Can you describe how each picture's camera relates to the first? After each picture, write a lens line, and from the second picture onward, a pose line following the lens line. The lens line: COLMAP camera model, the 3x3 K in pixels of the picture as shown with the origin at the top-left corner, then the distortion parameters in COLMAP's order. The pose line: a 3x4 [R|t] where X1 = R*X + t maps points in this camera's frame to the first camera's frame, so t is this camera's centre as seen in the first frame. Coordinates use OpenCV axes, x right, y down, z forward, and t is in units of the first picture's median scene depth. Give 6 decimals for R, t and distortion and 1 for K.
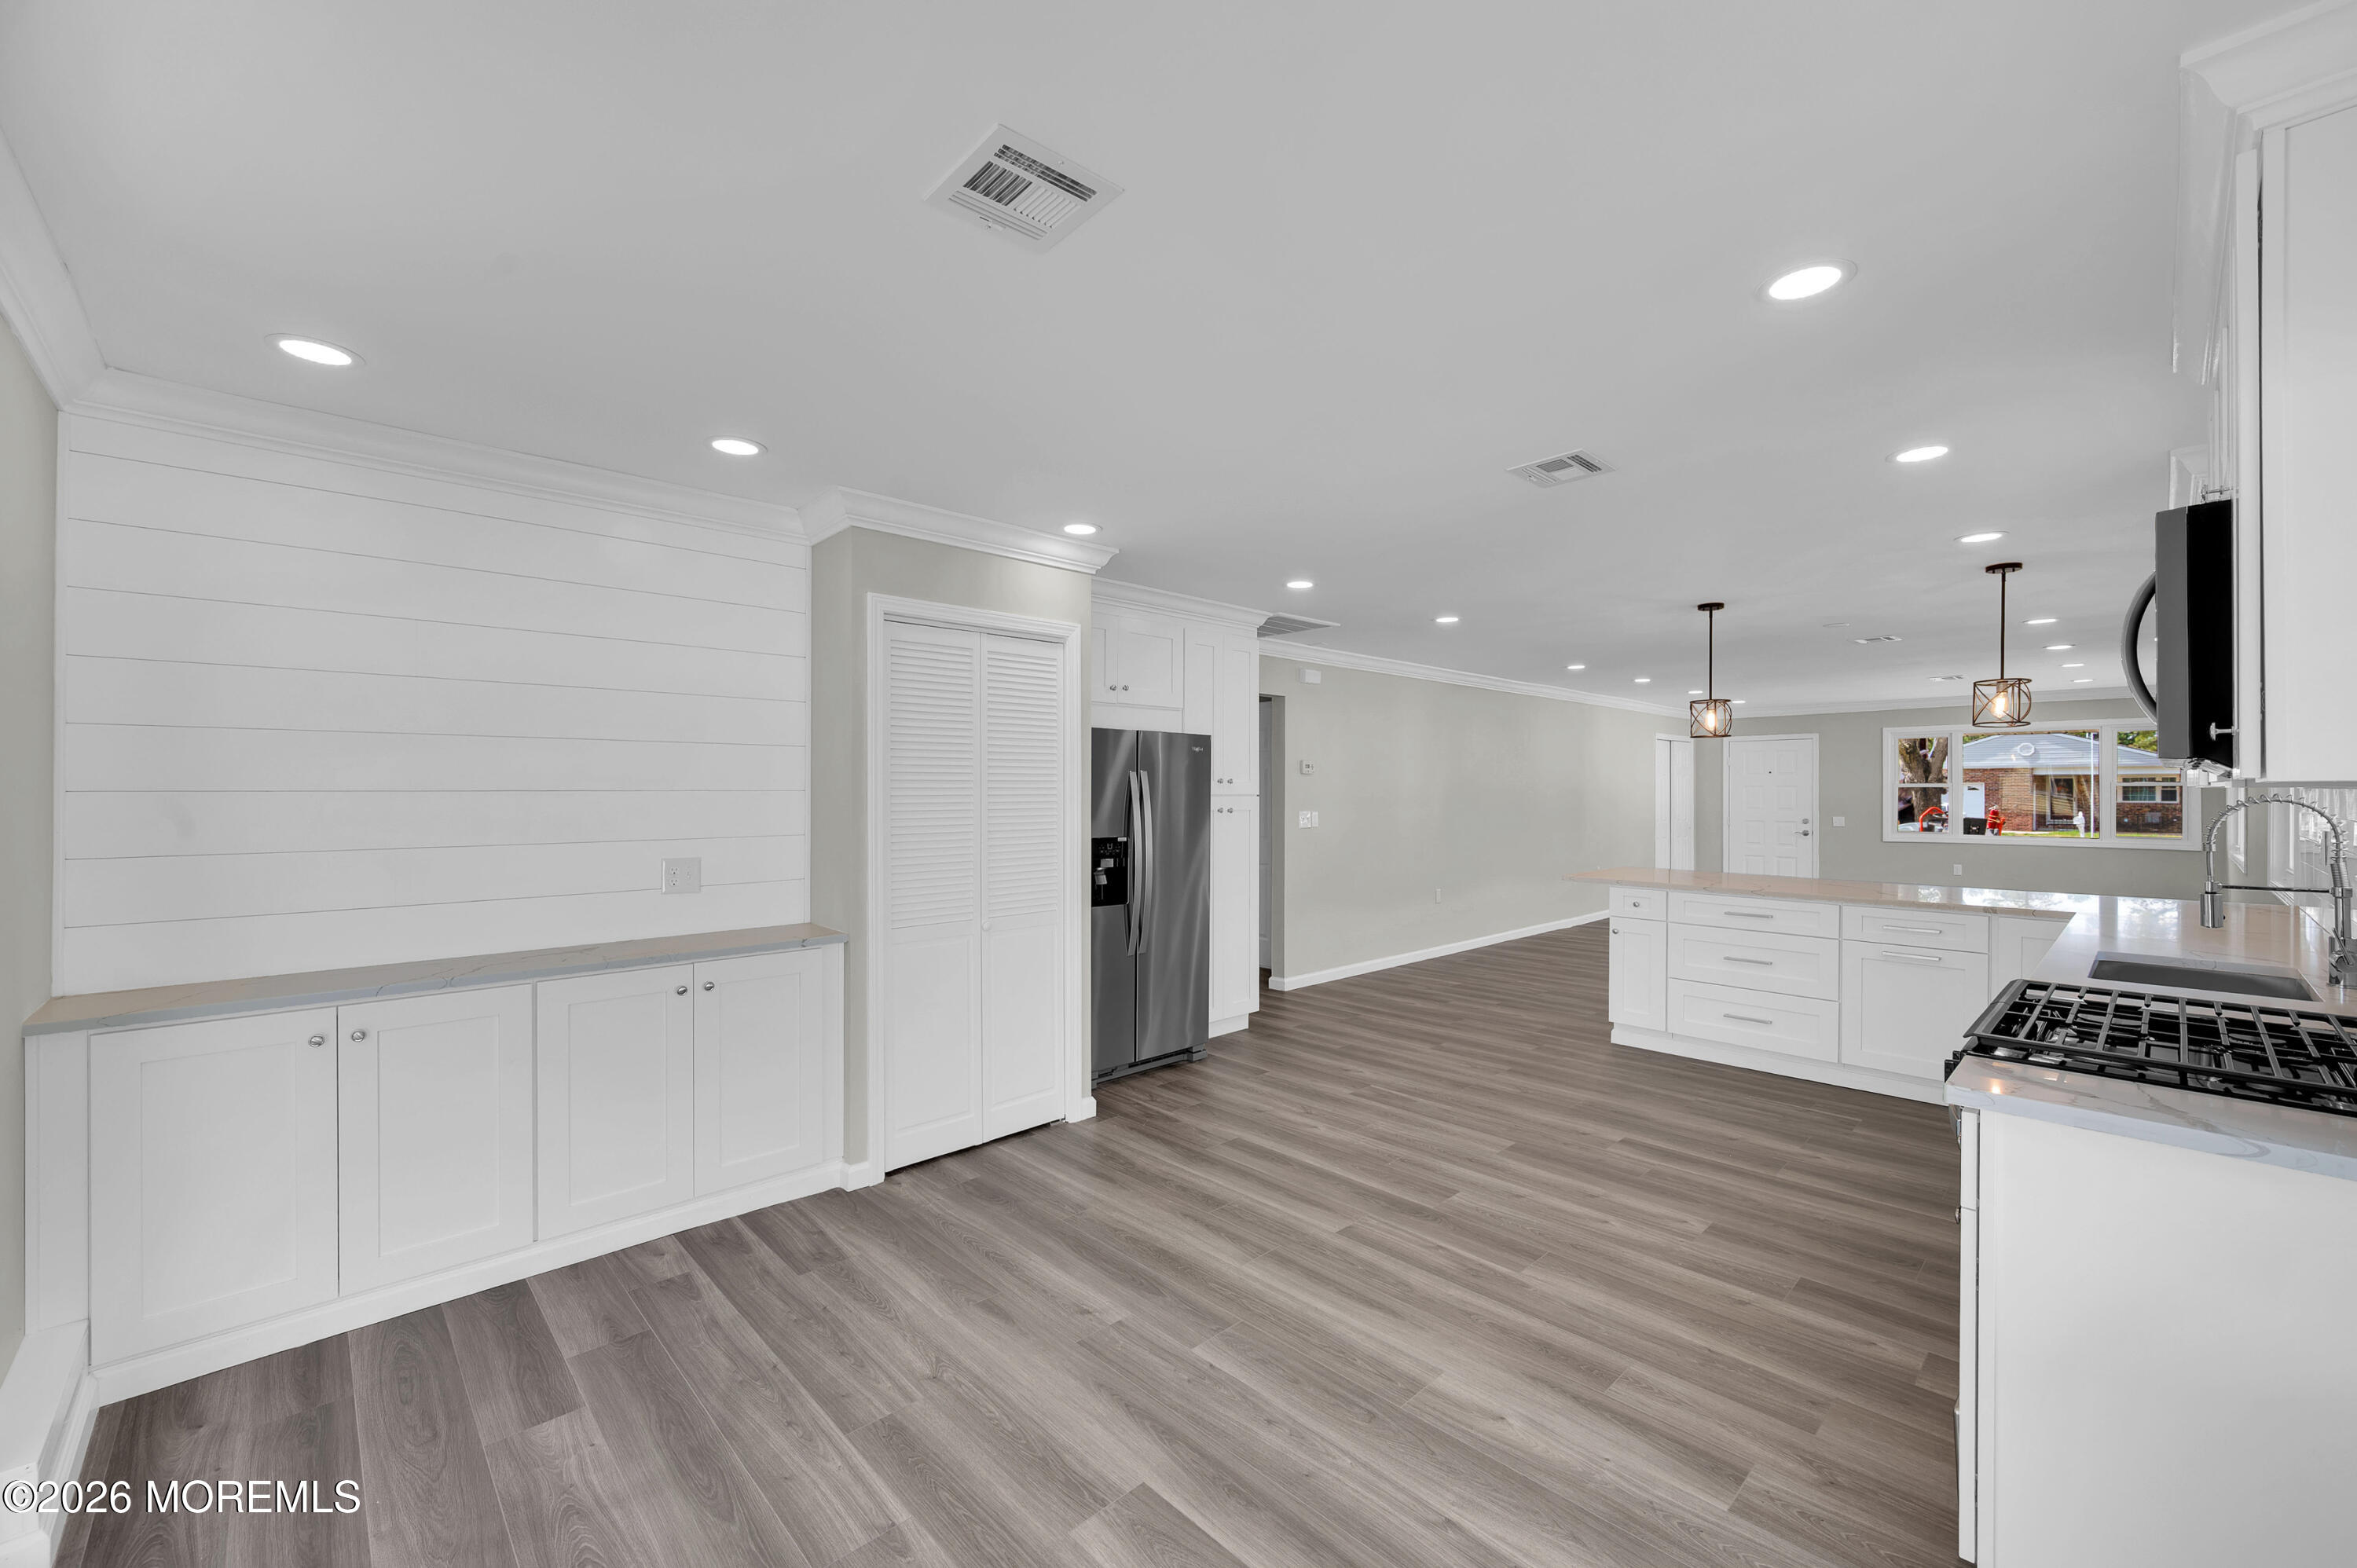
lens RADIAL K [[934.0, 0, 1185.0], [0, 934.0, 797.6], [0, 0, 1]] dist [0.001815, -0.001025]
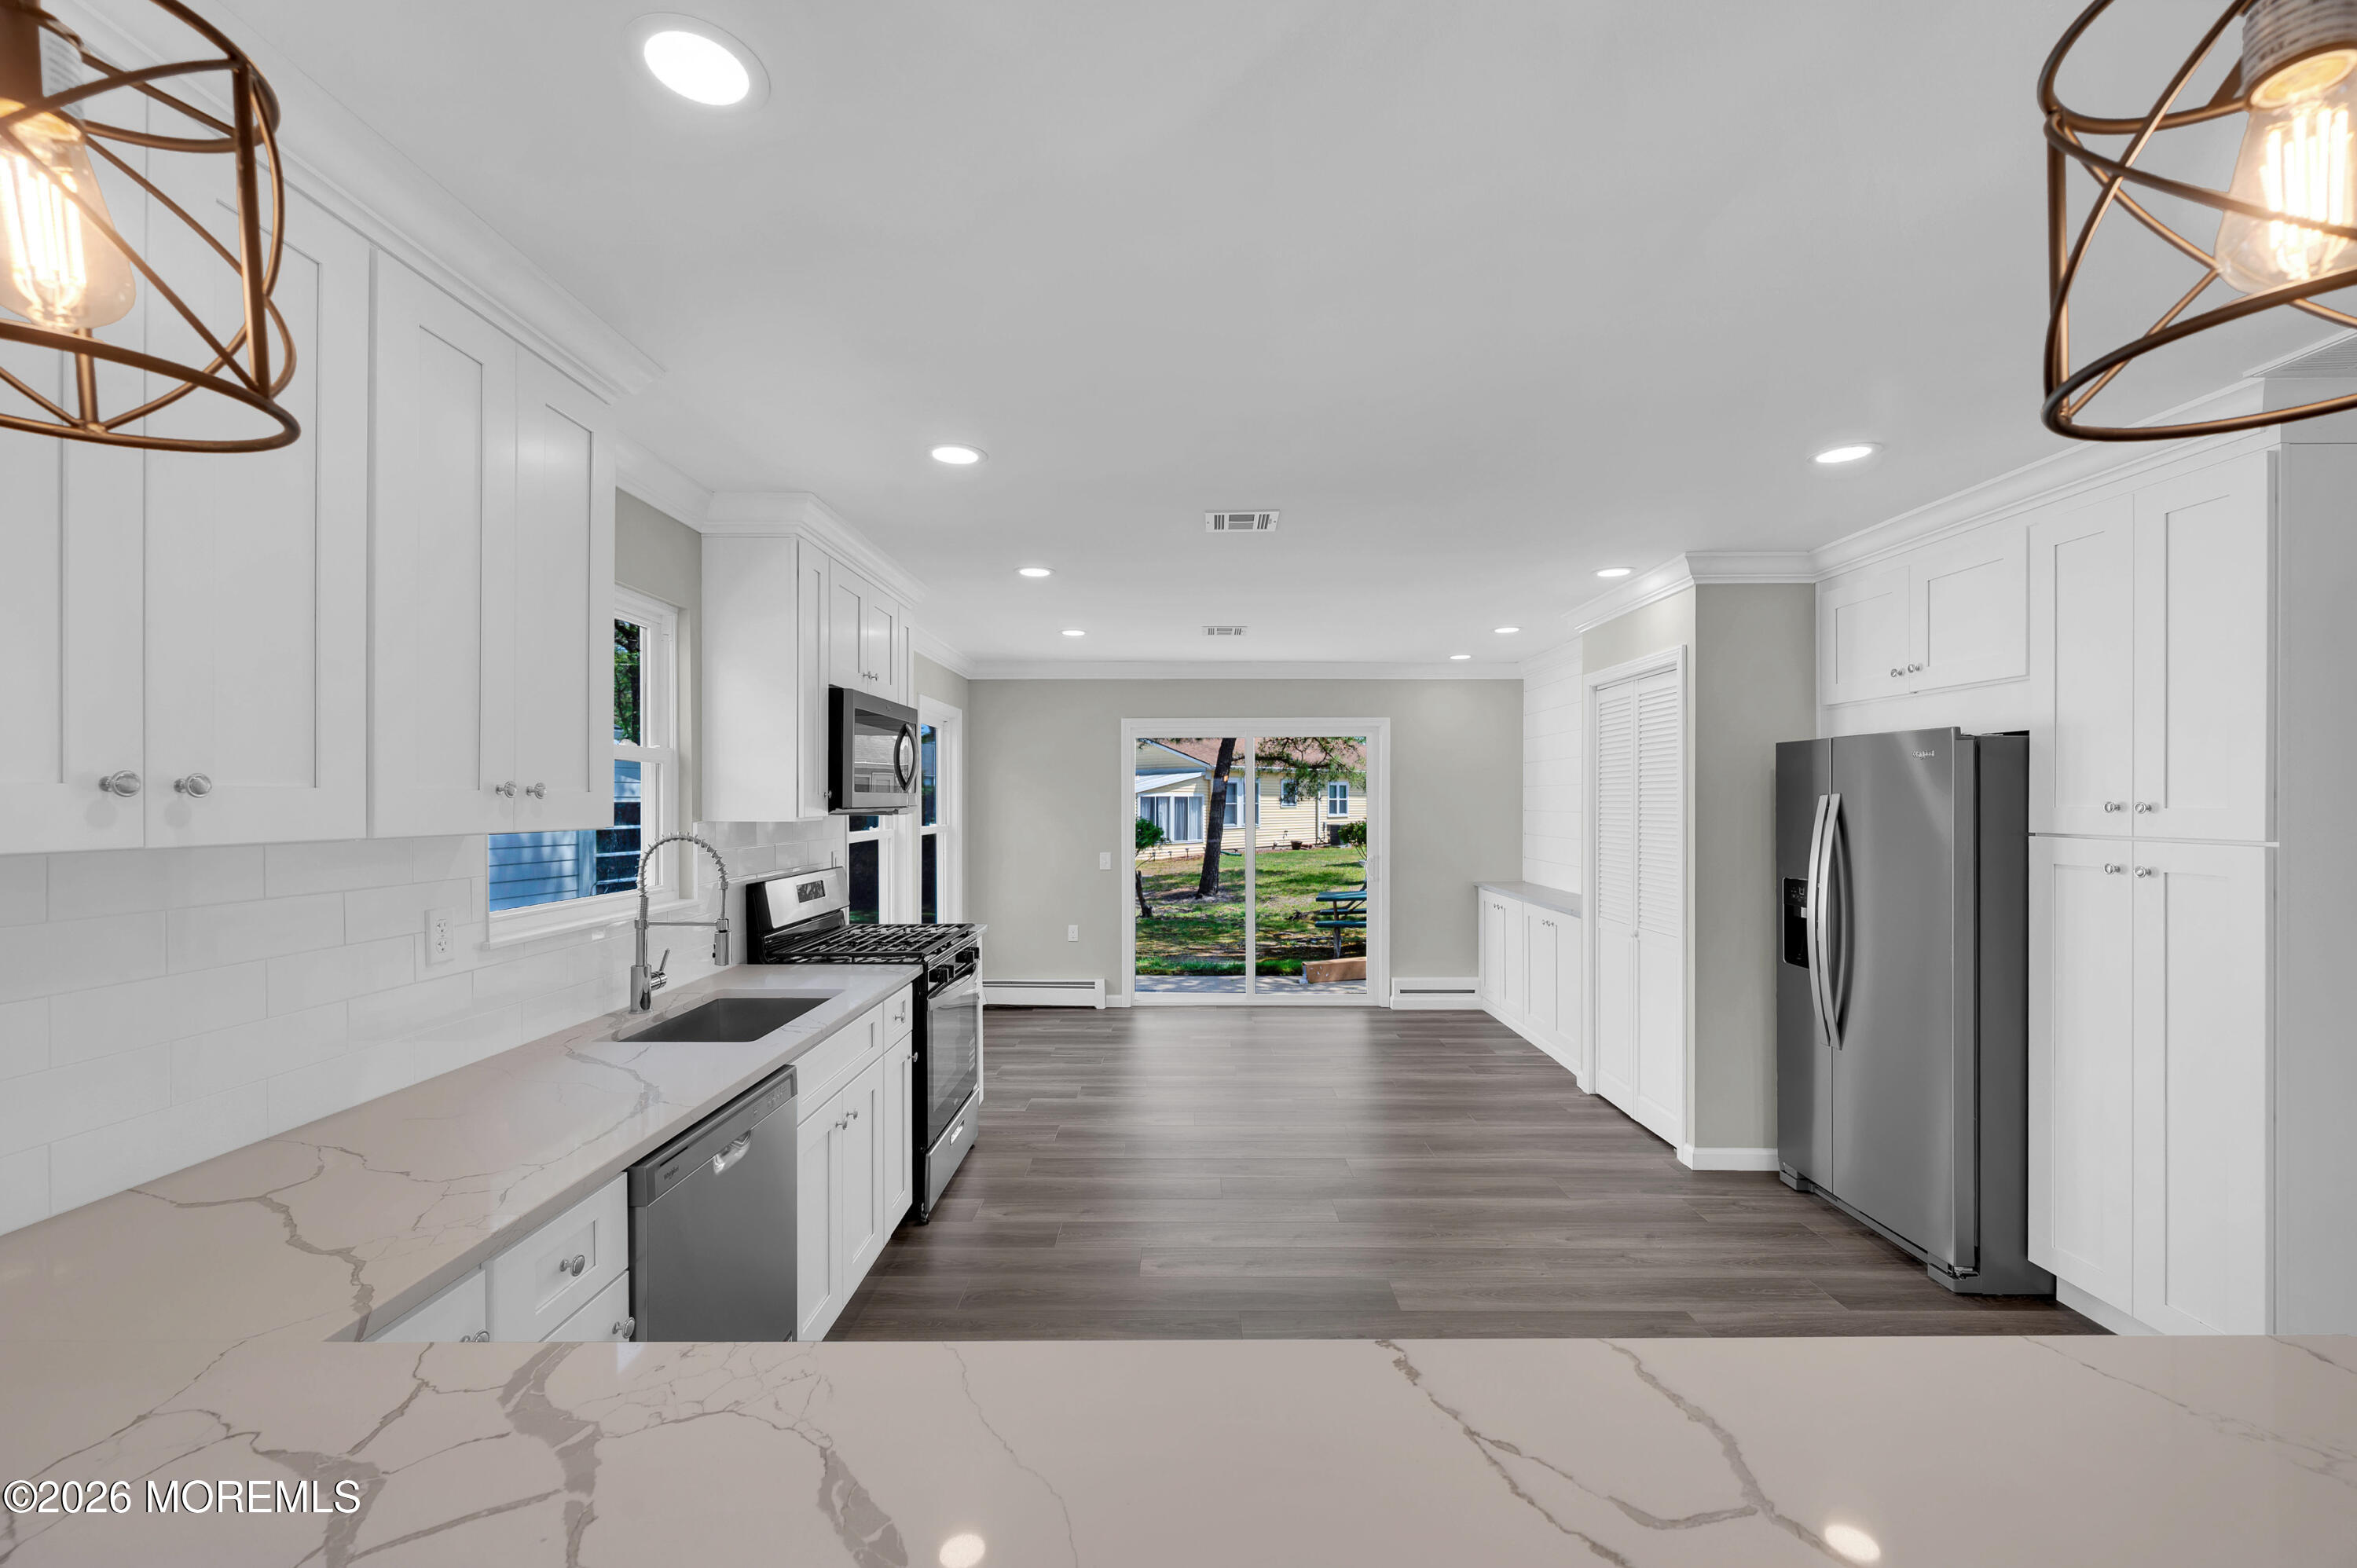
lens RADIAL K [[934.0, 0, 1179.2], [0, 934.0, 798.9], [0, 0, 1]] dist [0.001815, -0.001025]
pose [[-0.696679, 0.002334, -0.717379, 0.939956], [-0.001625, 0.999987, 0.004832, -0.030526], [0.717381, 0.004532, -0.696666, 1.303934]]
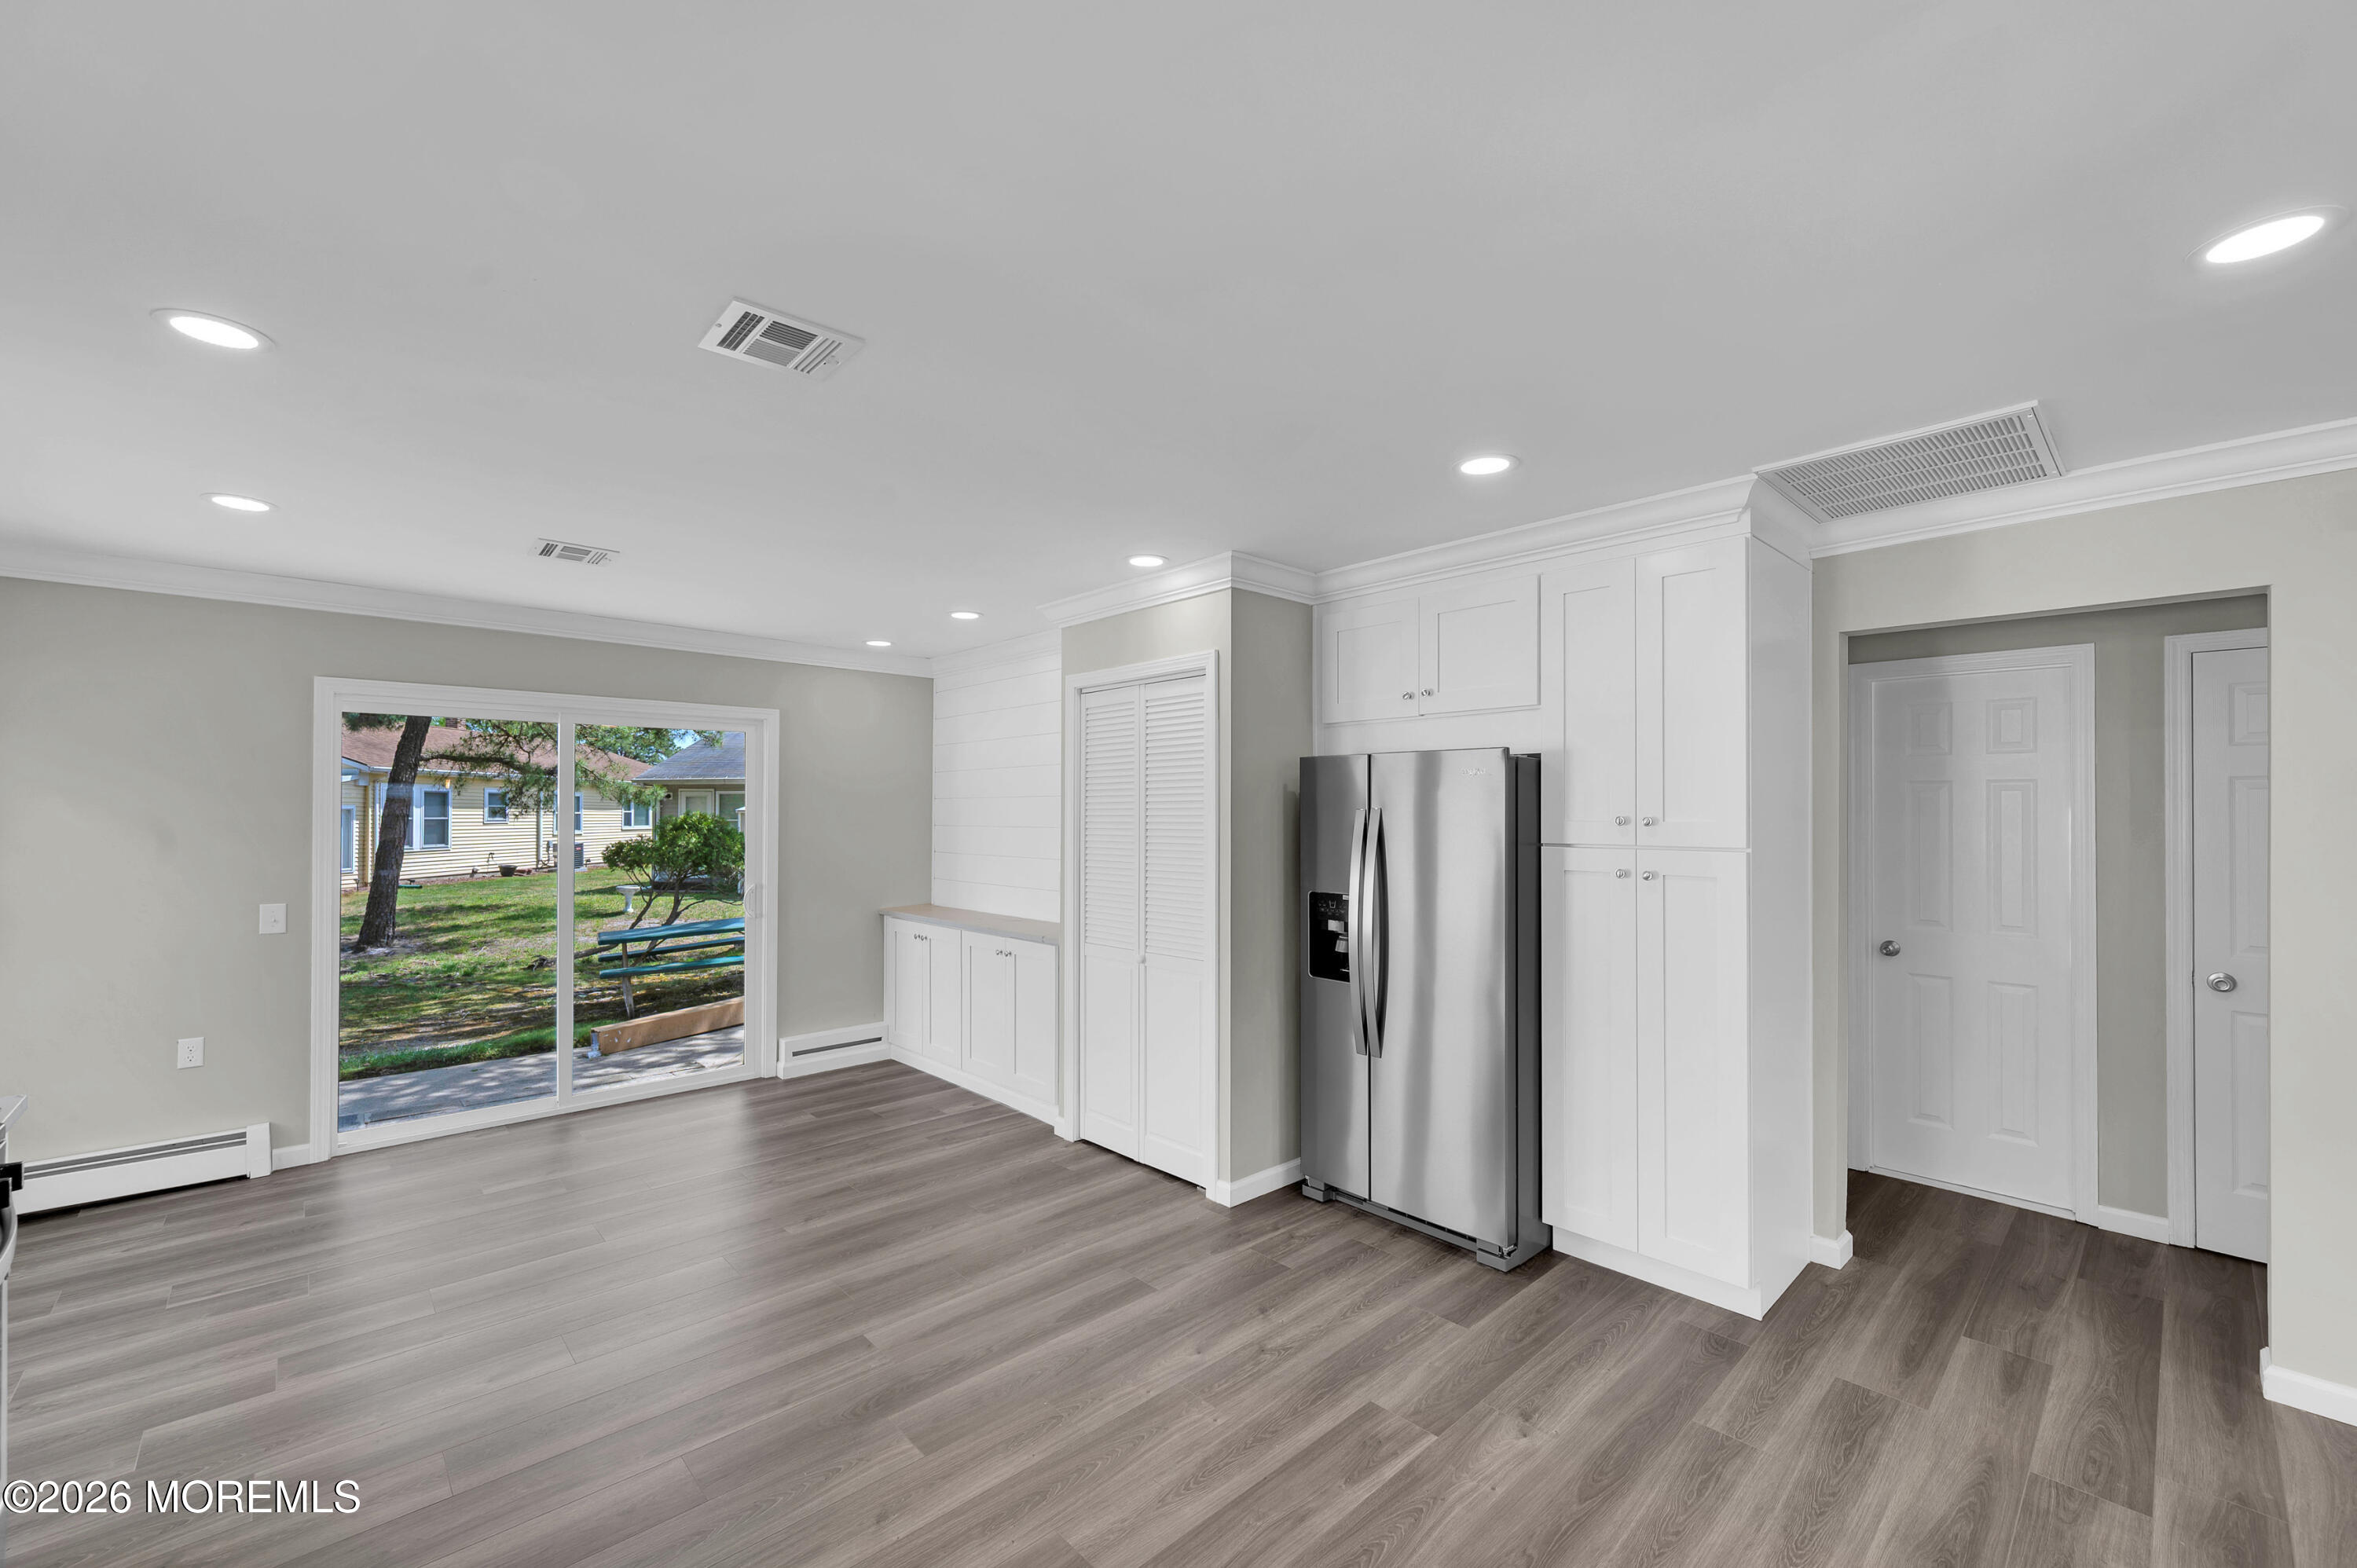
lens RADIAL K [[934.0, 0, 1178.8], [0, 934.0, 799.9], [0, 0, 1]] dist [0.001815, -0.001025]
pose [[-0.003062, -0.015003, -0.999883, 0.791794], [-0.009510, 0.999843, -0.014973, -0.024512], [0.999950, 0.009464, -0.003205, 0.972873]]
